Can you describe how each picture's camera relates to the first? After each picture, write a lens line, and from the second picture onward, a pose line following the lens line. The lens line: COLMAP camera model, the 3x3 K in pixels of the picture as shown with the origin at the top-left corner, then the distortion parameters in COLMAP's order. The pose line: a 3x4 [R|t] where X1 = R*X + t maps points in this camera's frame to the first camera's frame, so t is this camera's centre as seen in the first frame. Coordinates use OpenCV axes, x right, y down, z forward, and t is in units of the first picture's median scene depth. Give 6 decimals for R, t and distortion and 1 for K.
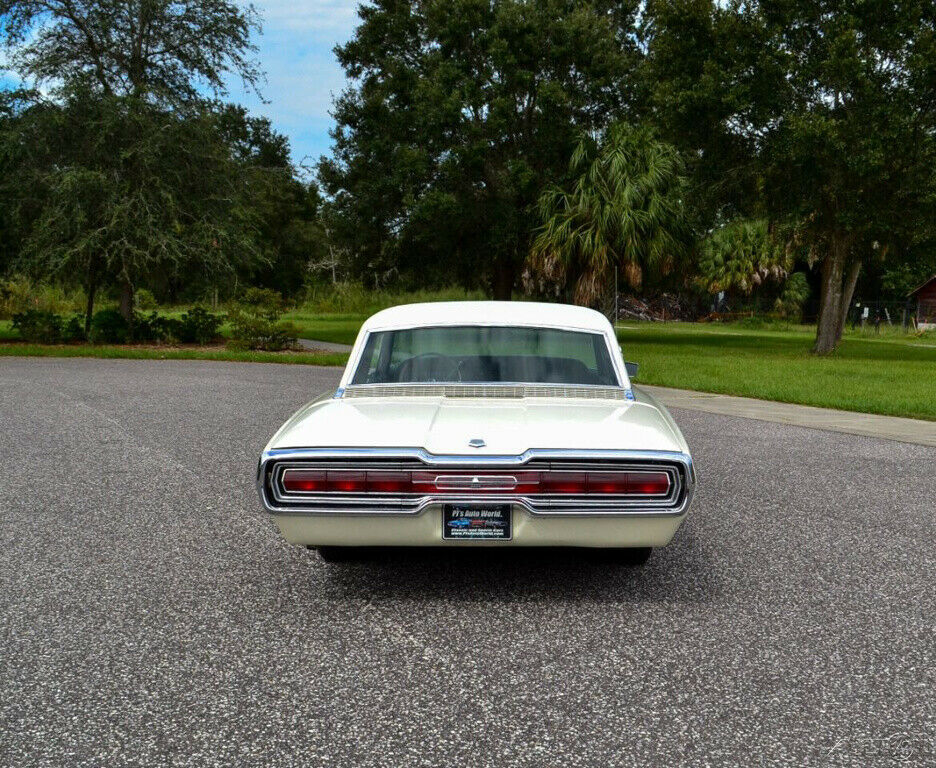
lens RADIAL K [[1312.1, 0, 470.6], [0, 1312.1, 520.6], [0, 0, 1]] dist [-0.081359, -0.008244]
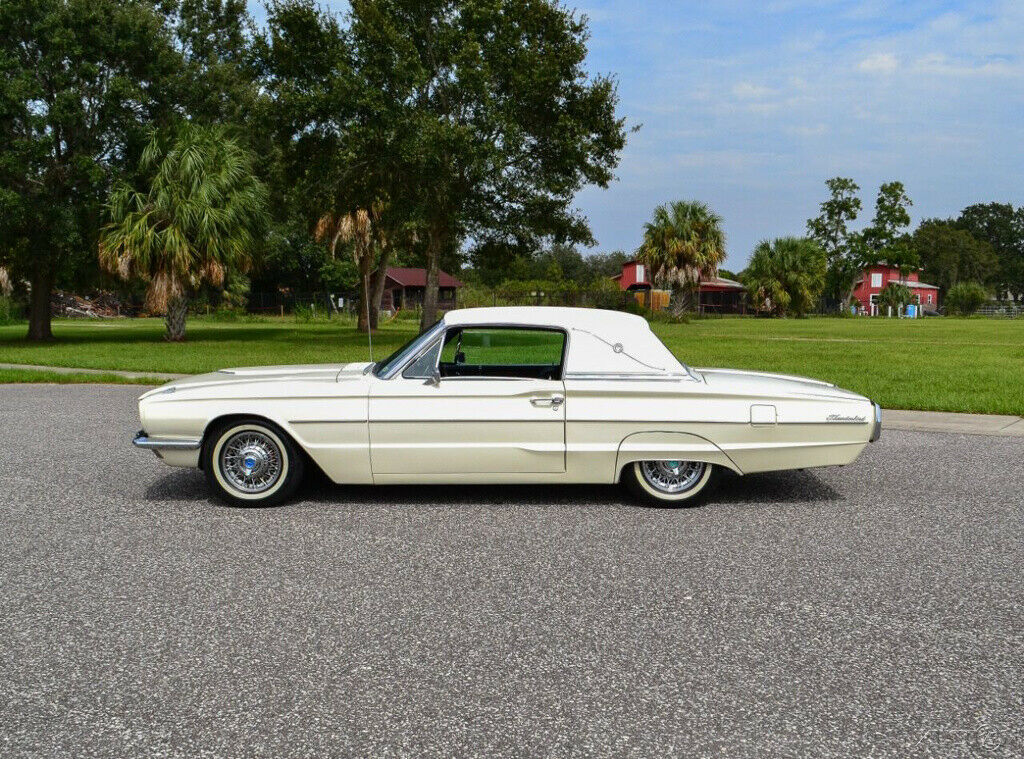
lens RADIAL K [[1169.3, 0, 524.2], [0, 1169.3, 473.6], [0, 0, 1]] dist [-0.097548, 0.009438]
pose [[0.843358, -0.098754, 0.528201, -0.158447], [0.104880, 0.994314, 0.018441, -0.026355], [-0.527018, 0.039845, 0.848919, 0.126371]]
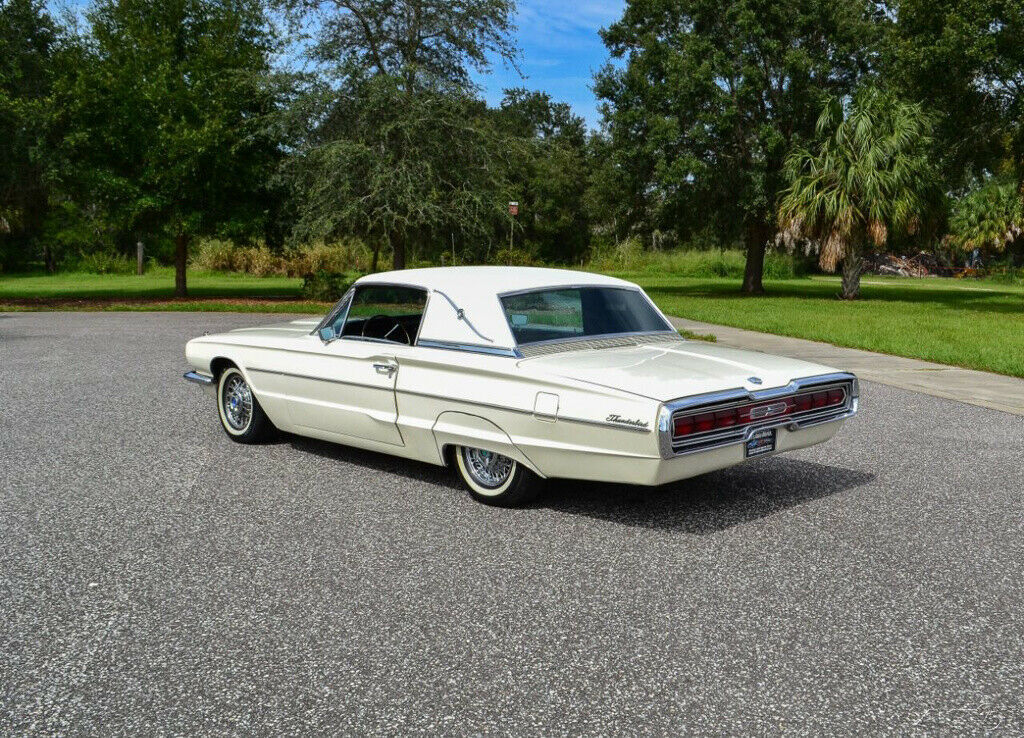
lens RADIAL K [[1079.7, 0, 534.5], [0, 1079.7, 406.3], [0, 0, 1]] dist [-0.081522, 0.007709]
pose [[0.978574, 0.018338, -0.205075, 0.035118], [-0.024436, 0.999330, -0.027238, -0.023955], [0.204438, 0.031666, 0.978367, 0.130602]]
